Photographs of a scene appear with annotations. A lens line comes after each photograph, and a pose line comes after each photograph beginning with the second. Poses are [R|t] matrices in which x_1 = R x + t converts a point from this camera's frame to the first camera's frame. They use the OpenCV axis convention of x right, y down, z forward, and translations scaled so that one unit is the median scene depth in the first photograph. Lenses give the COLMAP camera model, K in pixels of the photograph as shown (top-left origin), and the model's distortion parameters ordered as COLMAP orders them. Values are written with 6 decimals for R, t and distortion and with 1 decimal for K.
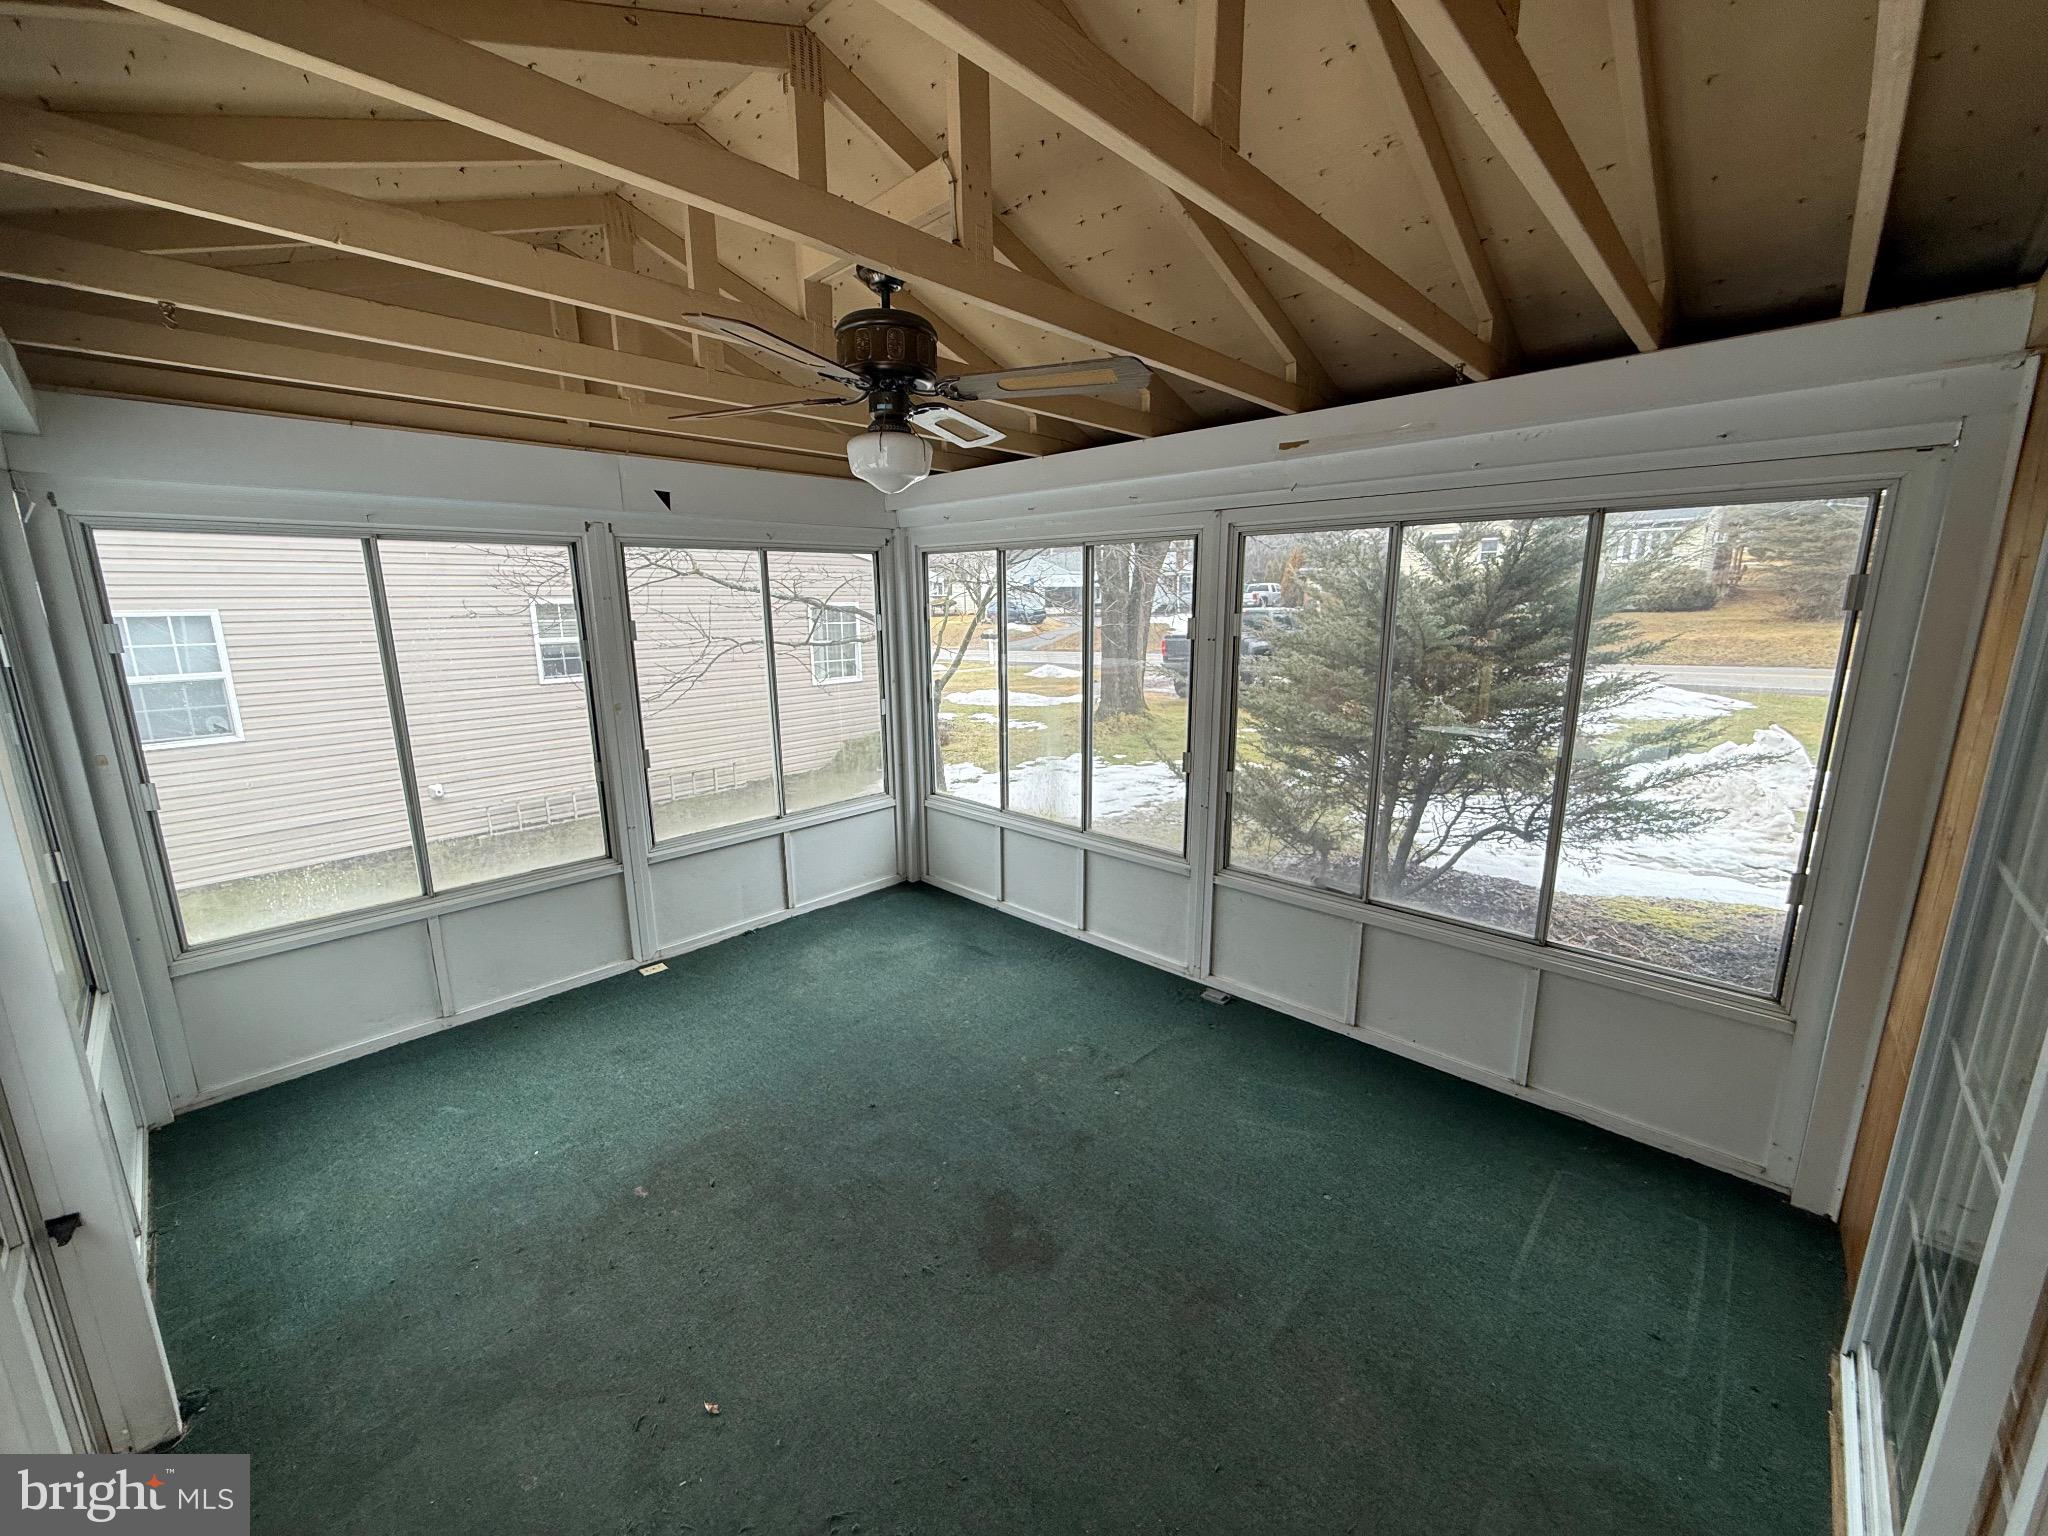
lens RADIAL K [[812.3, 0, 1021.2], [0, 812.3, 771.7], [0, 0, 1]] dist [0.001655, -0.001031]
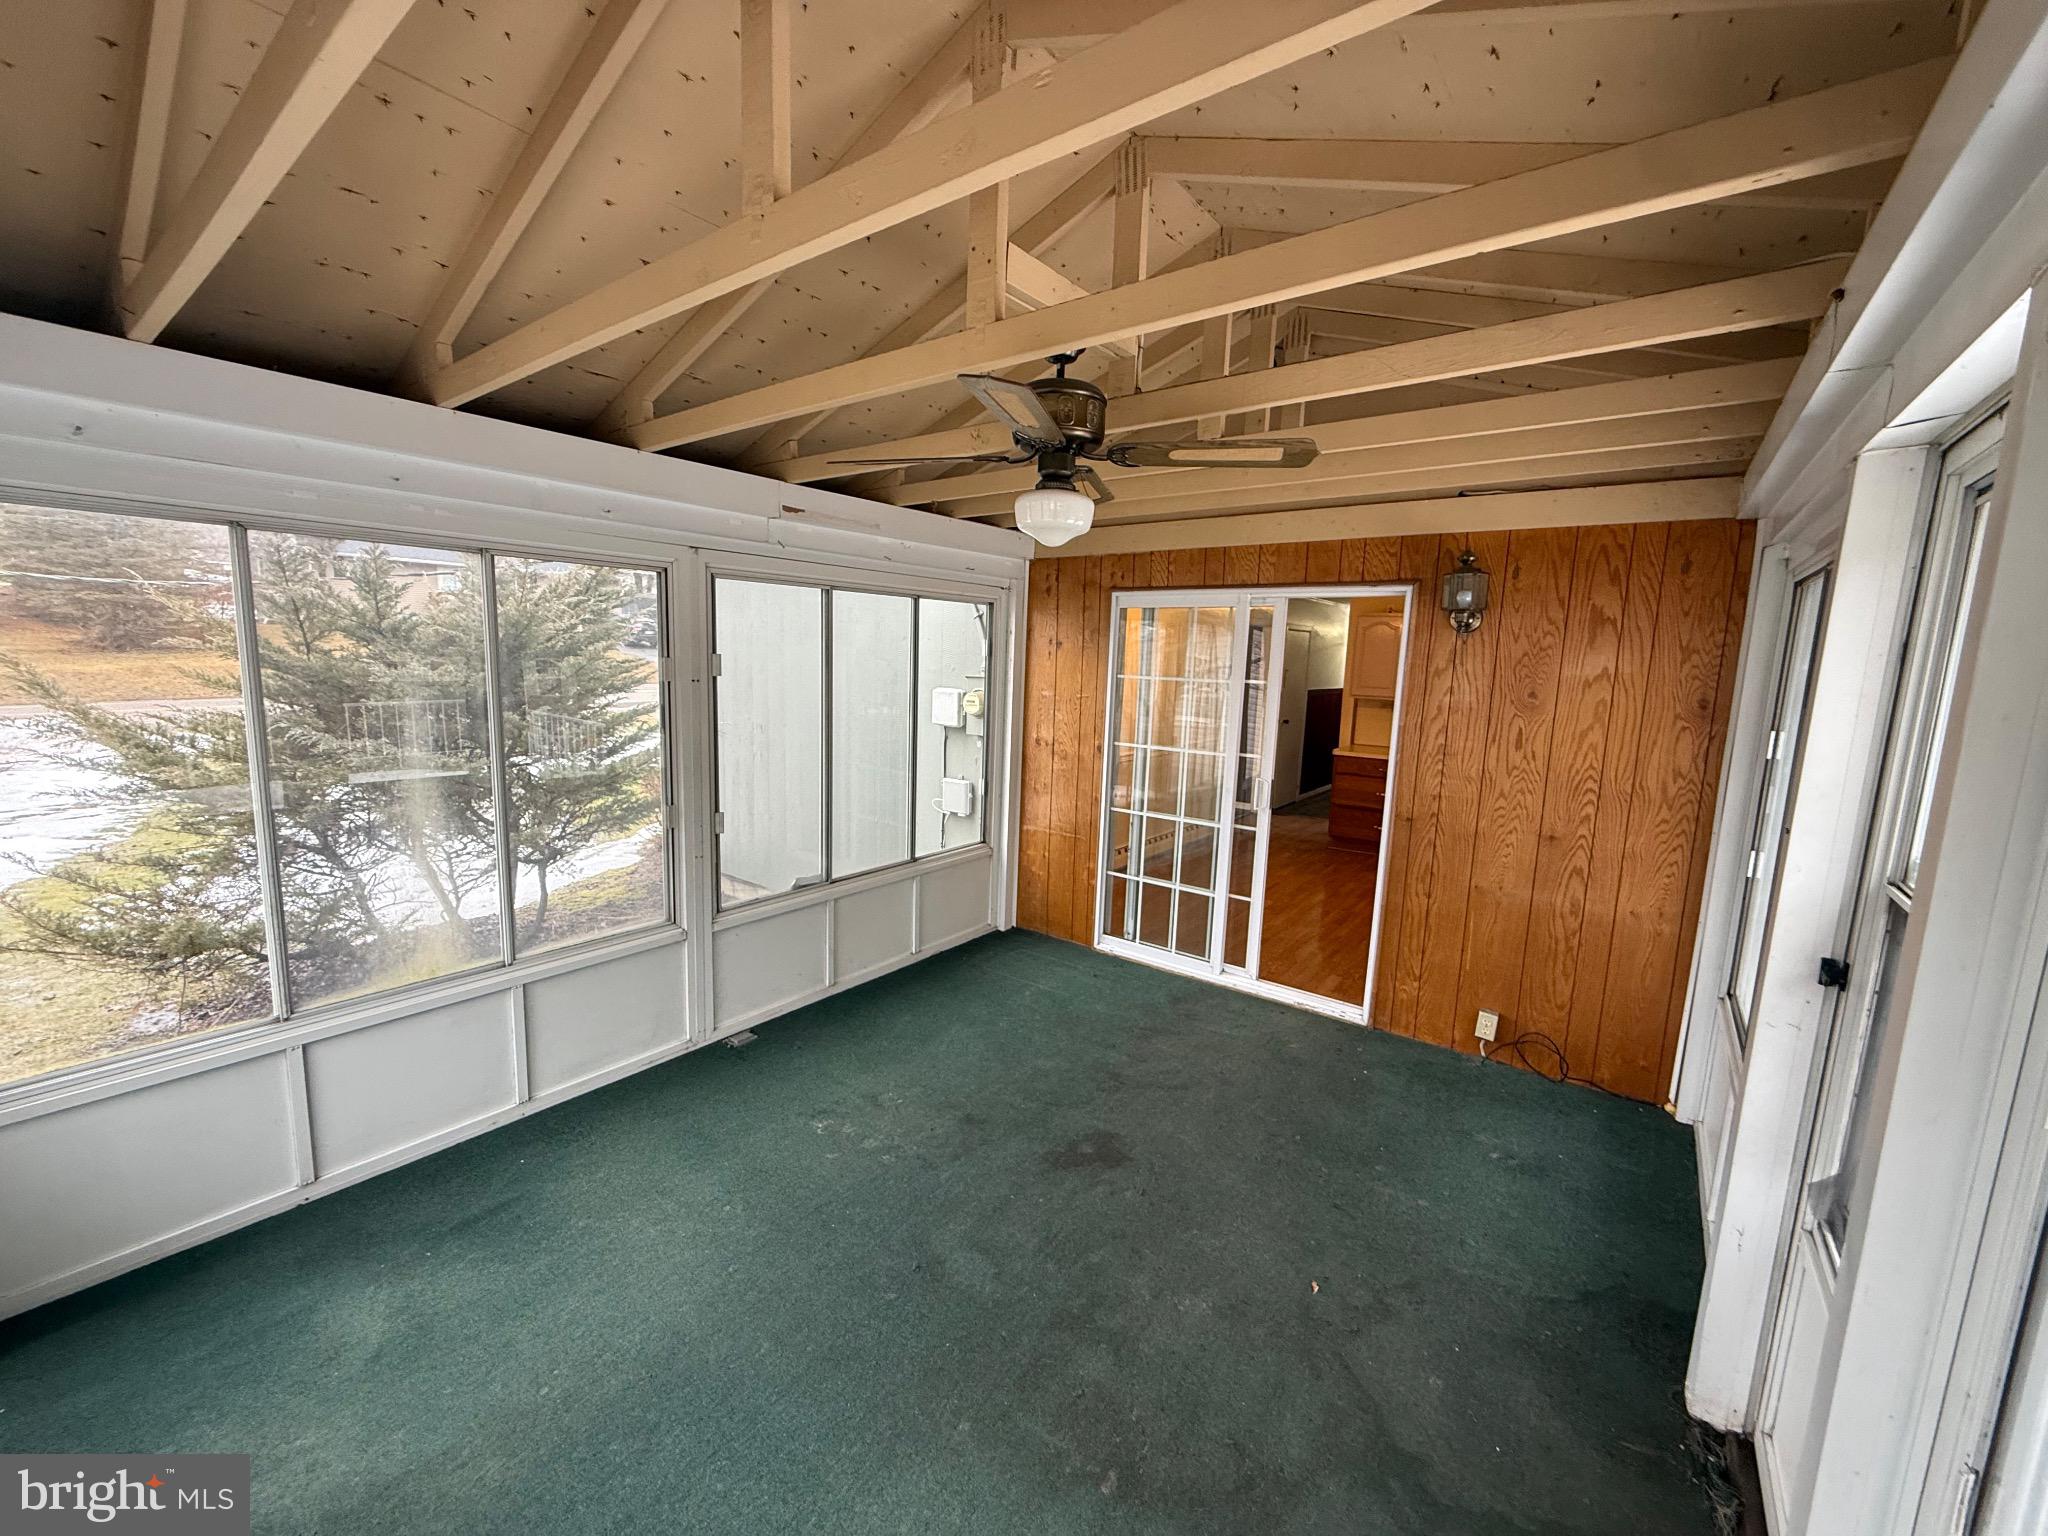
lens RADIAL K [[812.3, 0, 1020.5], [0, 812.3, 766.9], [0, 0, 1]] dist [0.001655, -0.001031]
pose [[-0.094390, -0.139280, 0.985744, -0.747690], [0.177700, 0.971906, 0.154341, -0.141737], [-0.979547, 0.189735, -0.066988, 0.701558]]
